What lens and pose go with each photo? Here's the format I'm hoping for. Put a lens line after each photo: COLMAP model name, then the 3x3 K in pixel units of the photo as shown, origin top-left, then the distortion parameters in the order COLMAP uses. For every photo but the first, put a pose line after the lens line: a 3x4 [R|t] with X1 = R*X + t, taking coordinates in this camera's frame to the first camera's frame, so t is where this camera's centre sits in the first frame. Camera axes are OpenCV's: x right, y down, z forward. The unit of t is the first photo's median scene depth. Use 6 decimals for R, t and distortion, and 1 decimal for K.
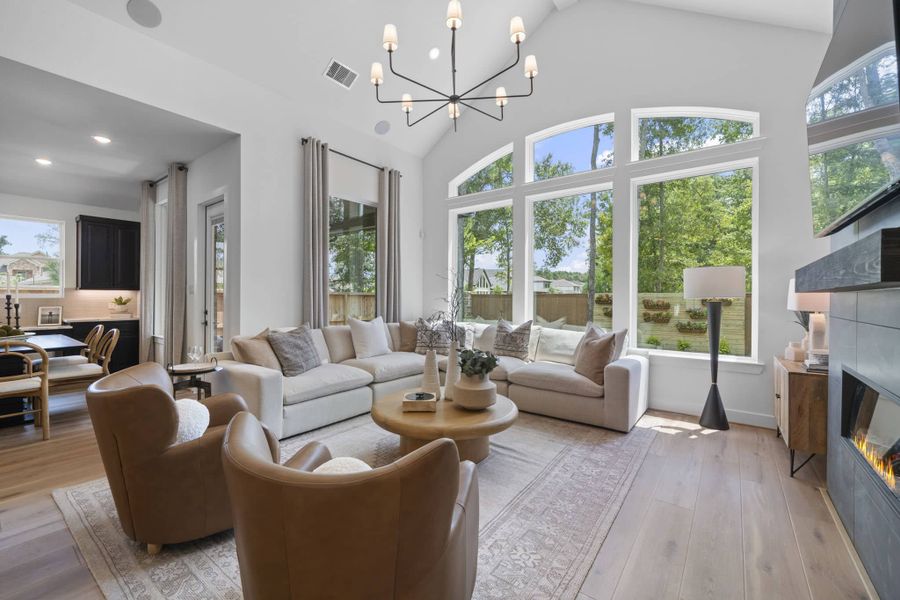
lens RADIAL K [[365.8, 0, 455.3], [0, 365.8, 296.5], [0, 0, 1]] dist [-0.000029, 0.000030]
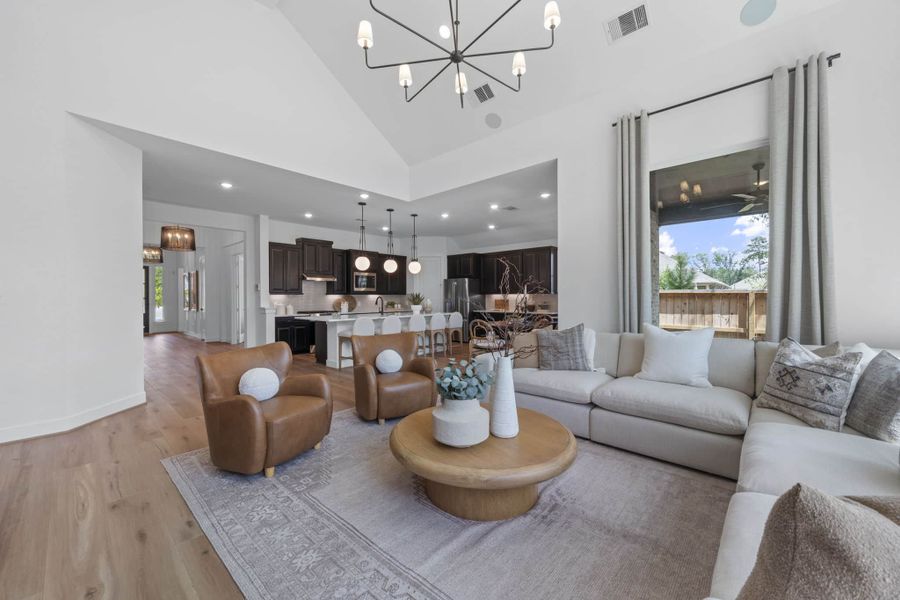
lens RADIAL K [[355.9, 0, 456.3], [0, 355.9, 300.5], [0, 0, 1]] dist [-0.012414, 0.007678]
pose [[-0.096987, 0.007663, -0.995256, 0.578168], [0.005061, 0.999961, 0.007206, -0.000115], [0.995273, -0.004338, -0.097022, 0.785364]]
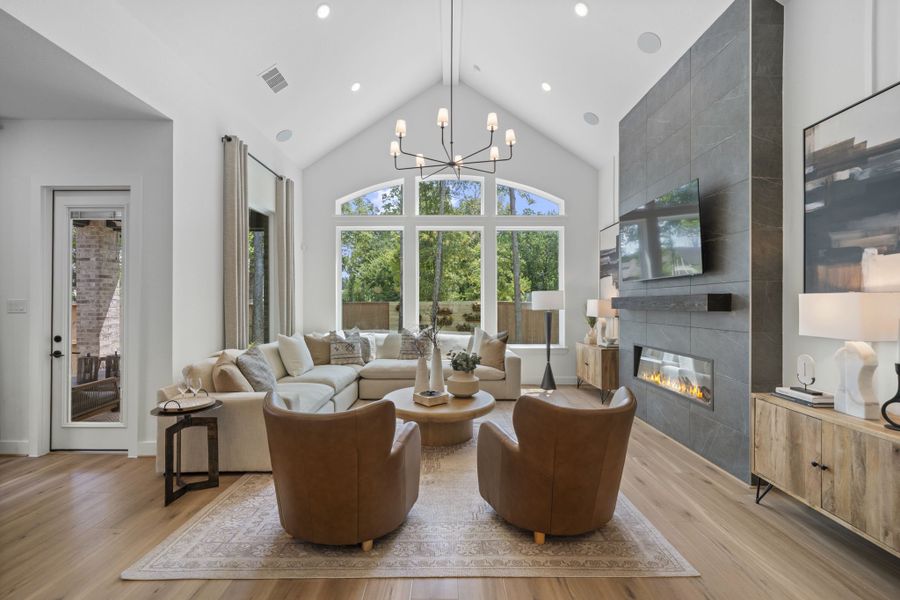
lens RADIAL K [[355.9, 0, 456.3], [0, 355.9, 300.5], [0, 0, 1]] dist [-0.012414, 0.007678]
pose [[0.802869, -0.000110, 0.596155, -0.549553], [0.003156, 0.999987, -0.004066, -0.030343], [-0.596147, 0.005146, 0.802859, -0.024232]]
